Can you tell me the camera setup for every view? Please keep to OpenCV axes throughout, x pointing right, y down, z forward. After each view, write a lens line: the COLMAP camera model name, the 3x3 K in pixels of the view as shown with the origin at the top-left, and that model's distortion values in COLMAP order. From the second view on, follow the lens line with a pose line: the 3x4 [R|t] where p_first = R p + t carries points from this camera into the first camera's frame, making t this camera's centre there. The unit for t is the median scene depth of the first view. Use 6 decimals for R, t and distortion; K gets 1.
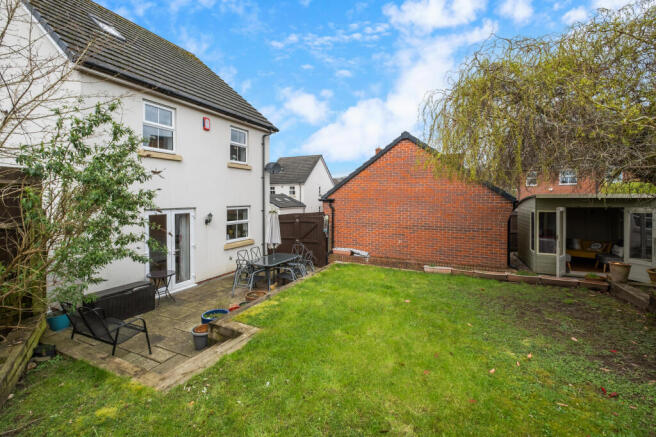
lens RADIAL K [[292.9, 0, 324.2], [0, 292.9, 203.1], [0, 0, 1]] dist [-0.000695, 0.000081]
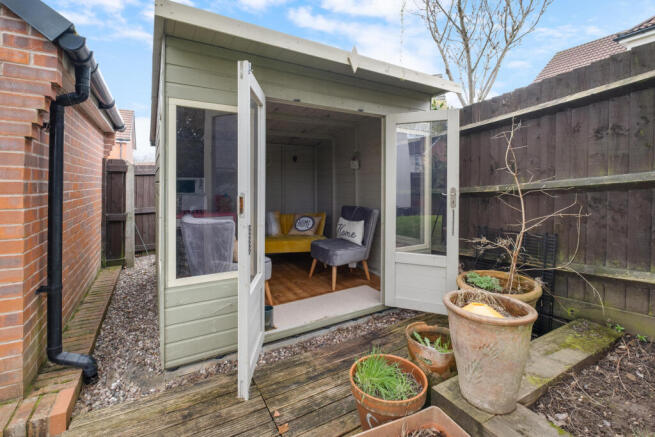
lens RADIAL K [[292.5, 0, 328.8], [0, 292.5, 187.4], [0, 0, 1]] dist [-0.000695, 0.000081]
pose [[0.572224, 0.002567, 0.820093, 0.611849], [0.004416, 0.999971, -0.006211, 0.097982], [-0.820085, 0.007176, 0.572196, 0.766617]]
